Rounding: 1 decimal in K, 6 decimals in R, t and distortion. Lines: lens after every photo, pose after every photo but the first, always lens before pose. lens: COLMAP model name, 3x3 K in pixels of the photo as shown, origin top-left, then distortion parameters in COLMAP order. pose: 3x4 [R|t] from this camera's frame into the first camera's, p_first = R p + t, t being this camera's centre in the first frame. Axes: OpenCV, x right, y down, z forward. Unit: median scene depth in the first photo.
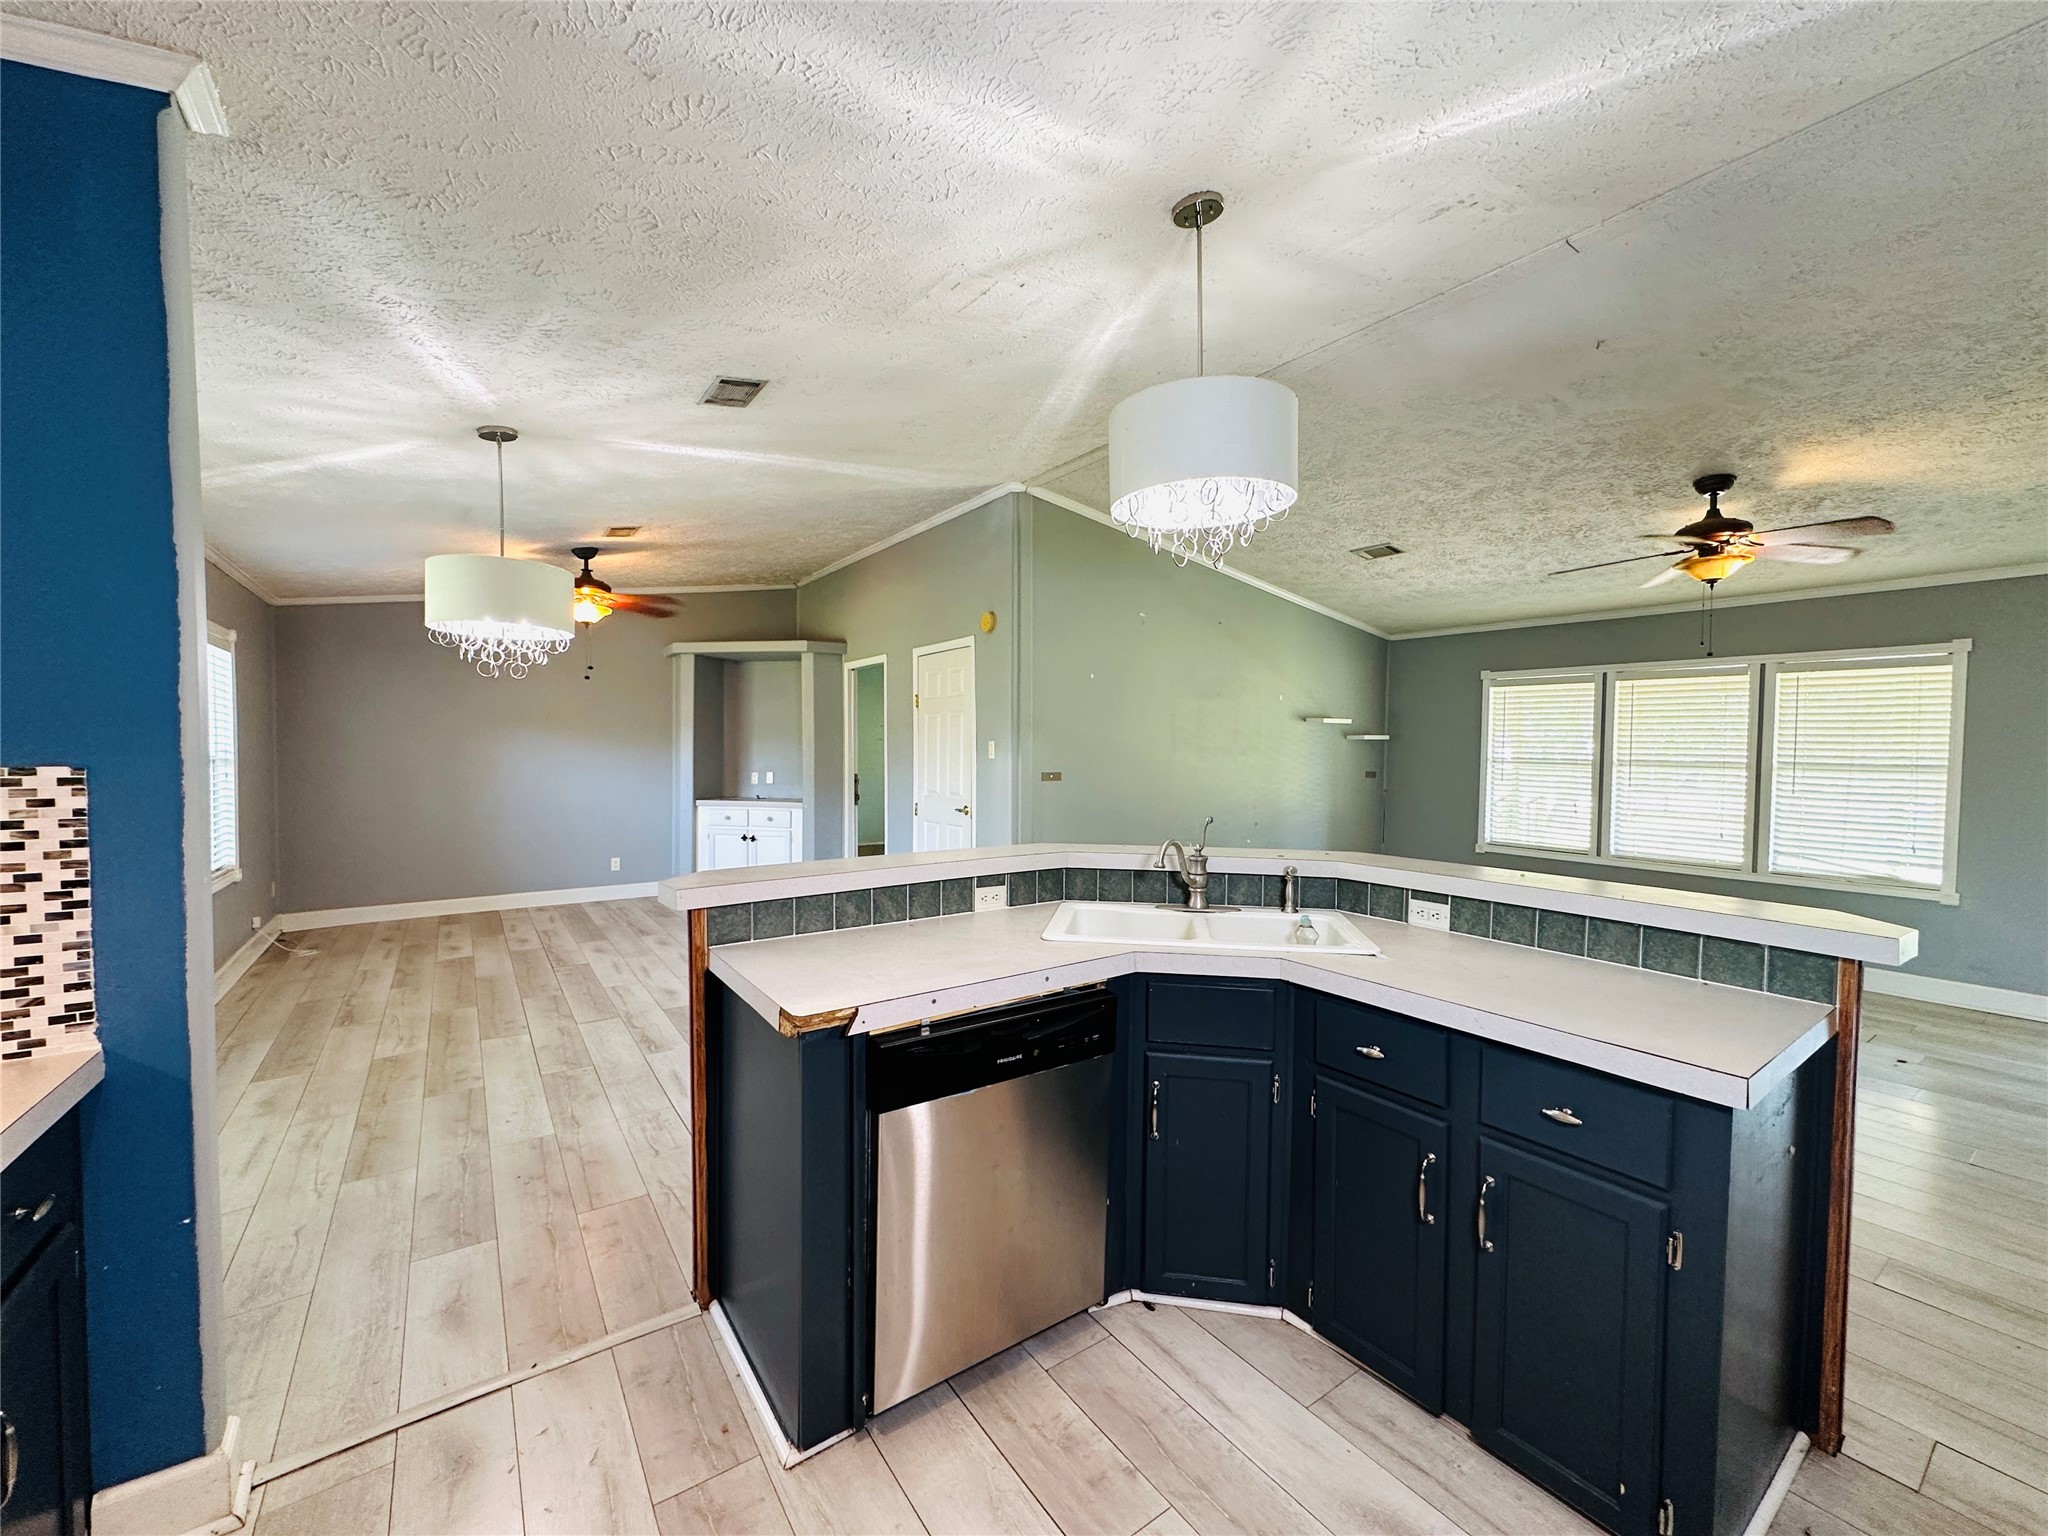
lens RADIAL K [[817.4, 0, 1025.3], [0, 817.4, 771.2], [0, 0, 1]] dist [-0.003288, 0.000587]
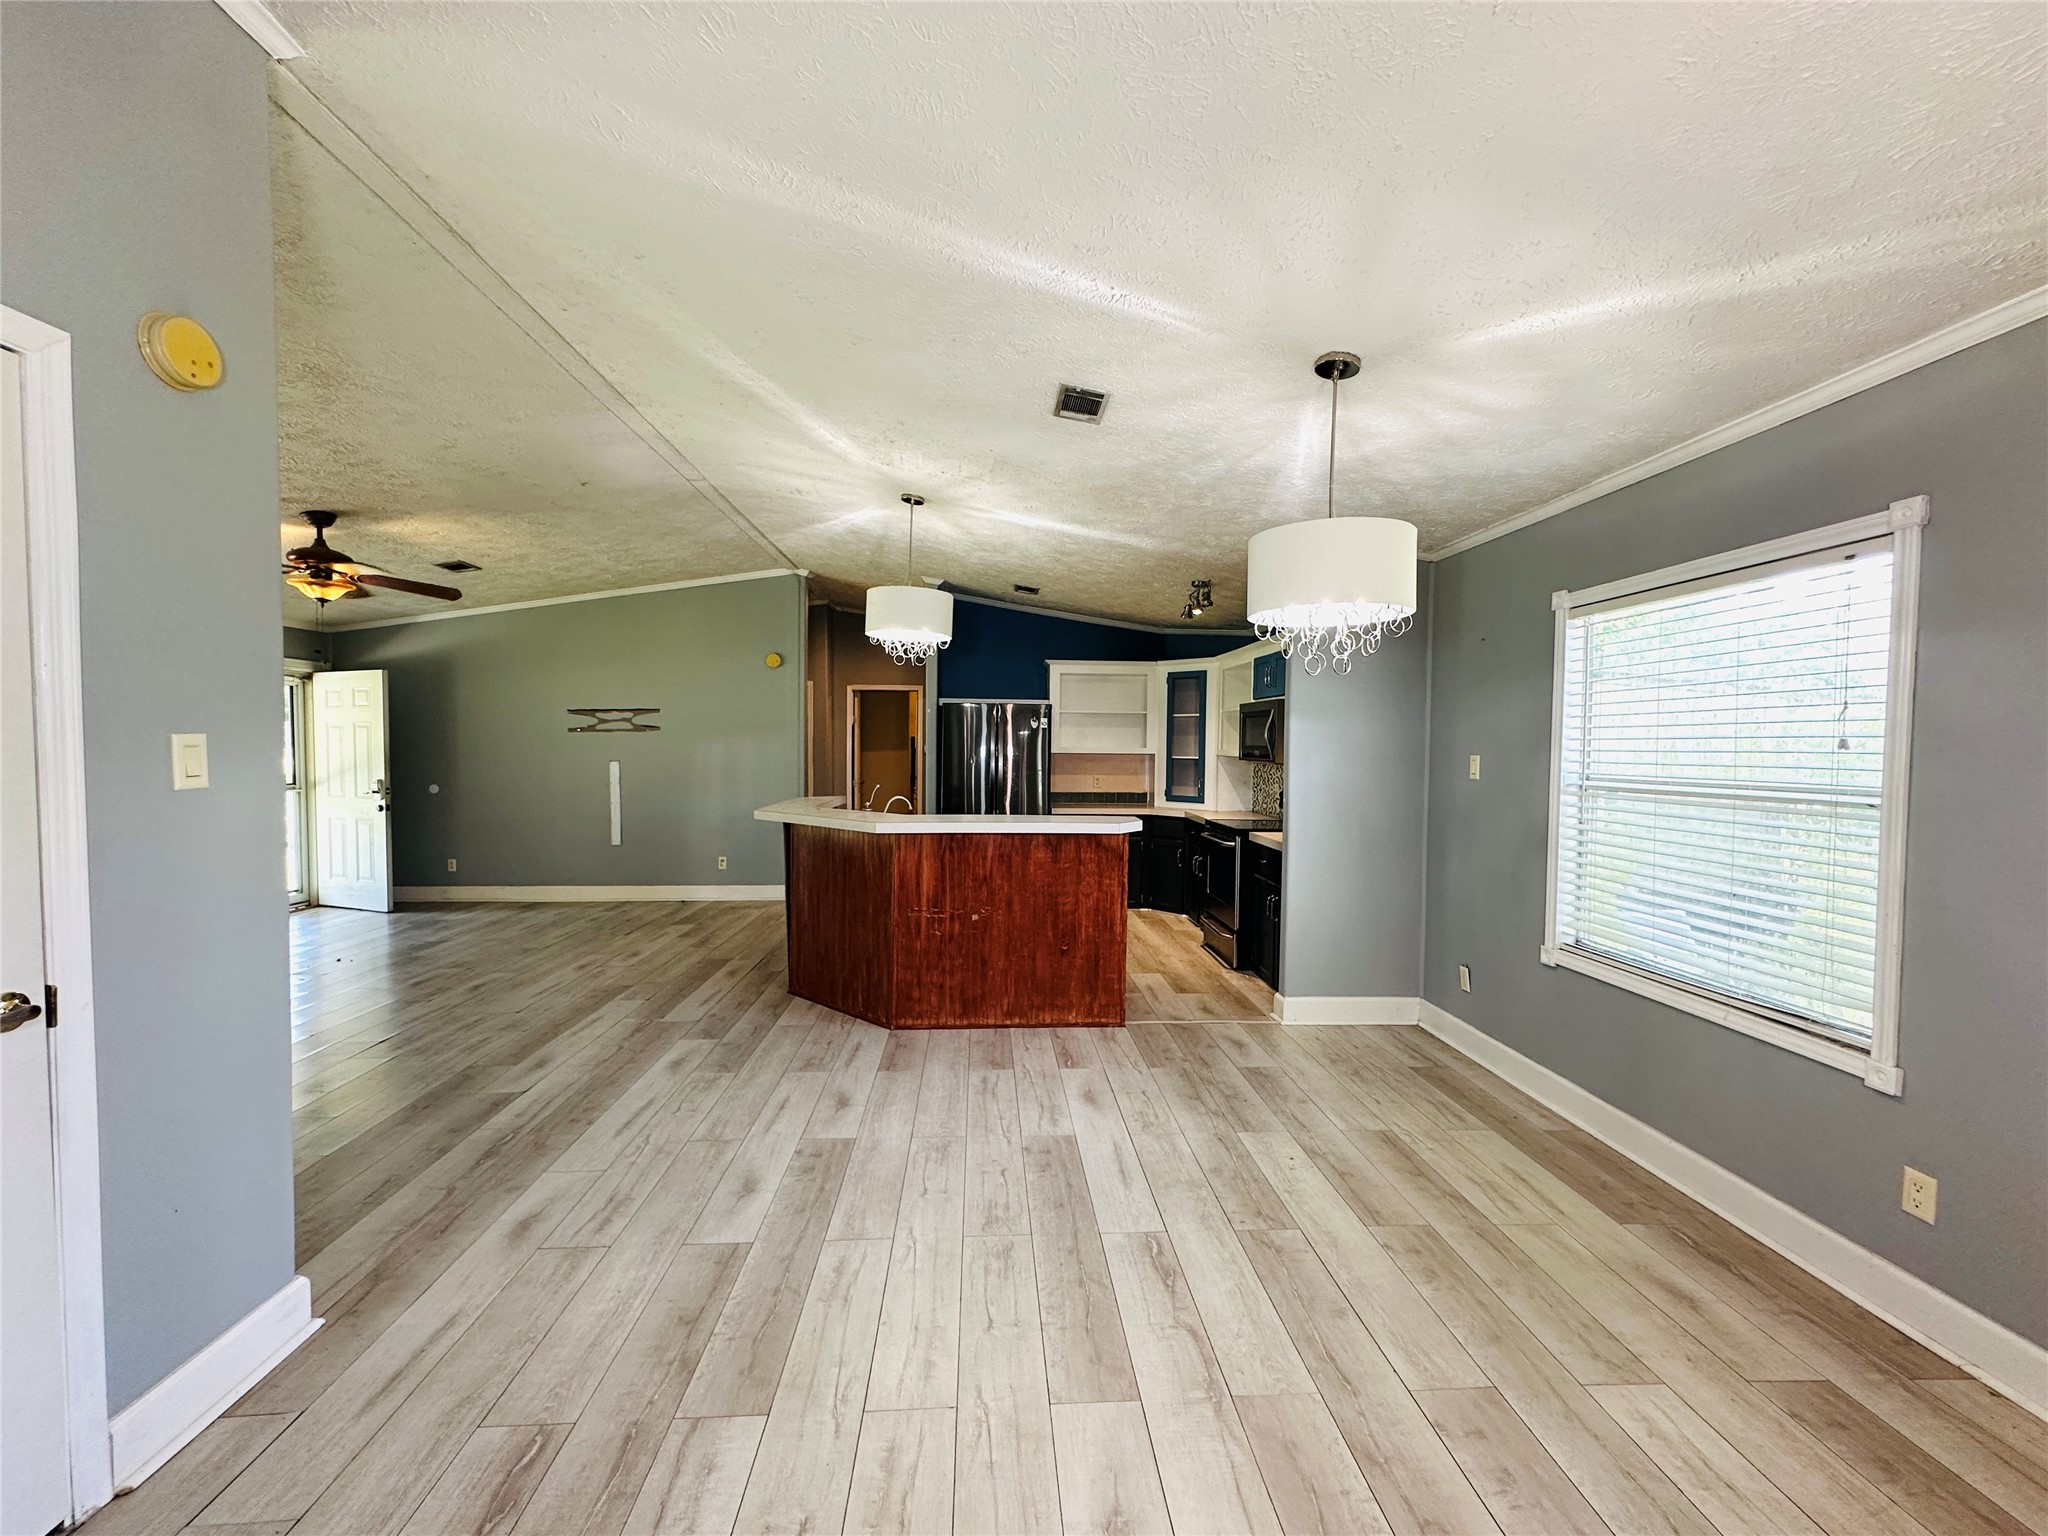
lens RADIAL K [[817.4, 0, 1025.3], [0, 817.4, 771.2], [0, 0, 1]] dist [-0.003288, 0.000587]
pose [[-0.850051, -0.030050, 0.525842, -0.643387], [0.001480, 0.998231, 0.059438, -0.053611], [-0.526698, 0.051303, -0.848503, 1.458481]]
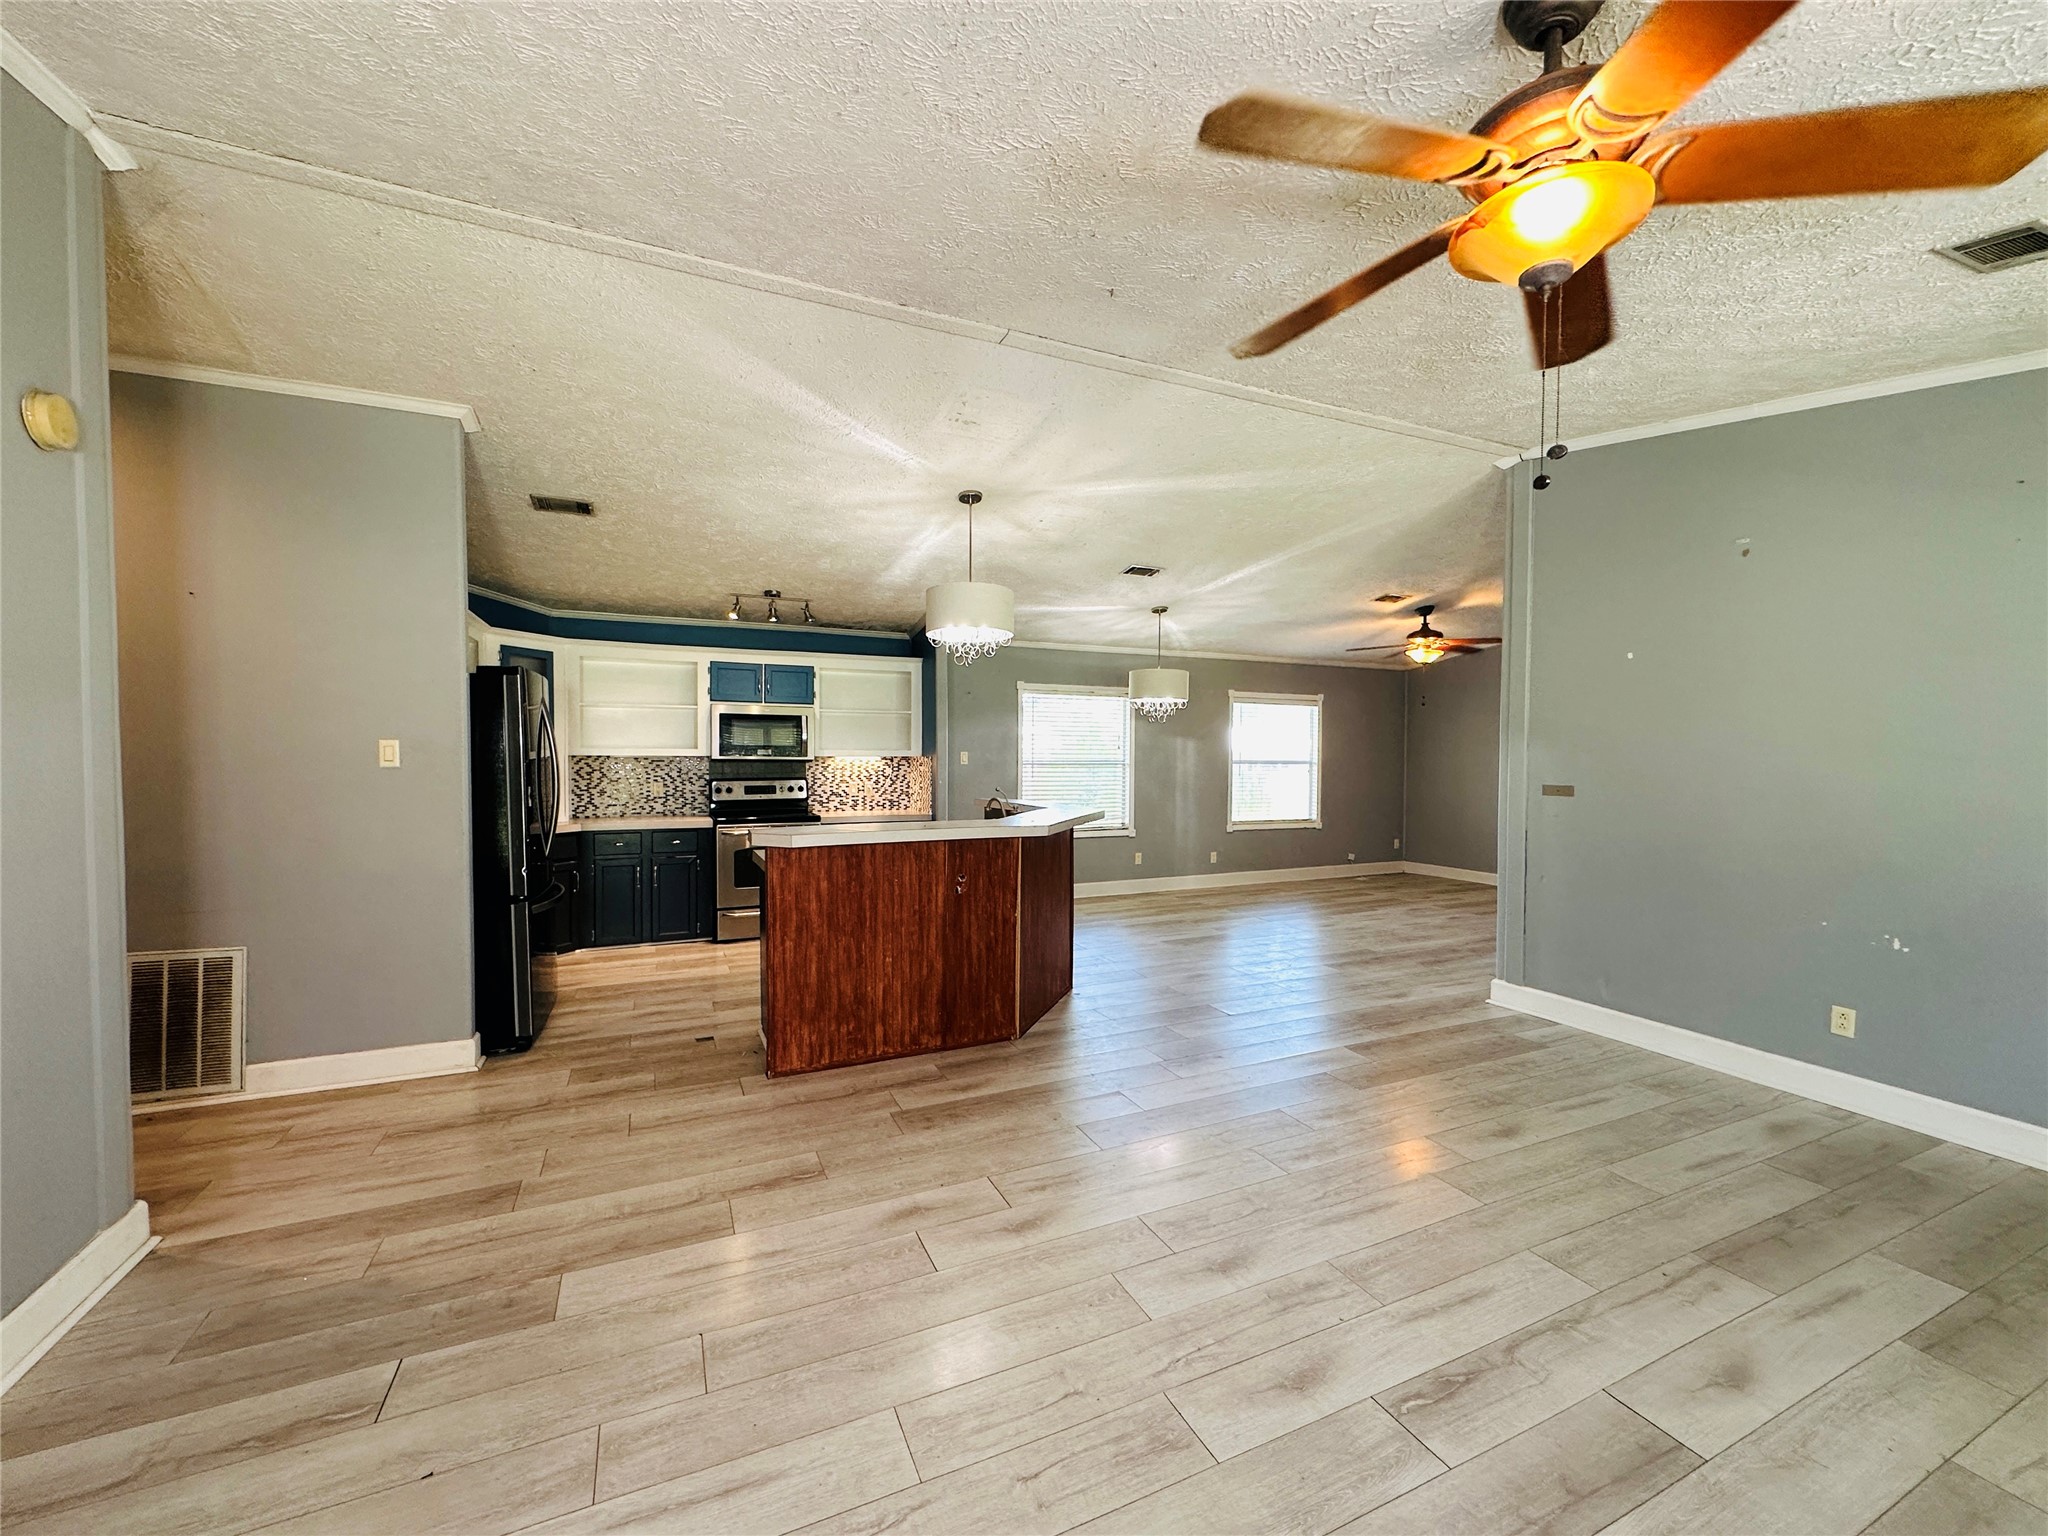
lens RADIAL K [[818.2, 0, 1026.8], [0, 818.2, 770.8], [0, 0, 1]] dist [-0.001815, 0.000102]
pose [[-0.181265, 0.014314, -0.983330, 1.228400], [-0.036084, 0.999124, 0.021195, -0.015270], [0.982772, 0.039324, -0.180589, 0.836518]]
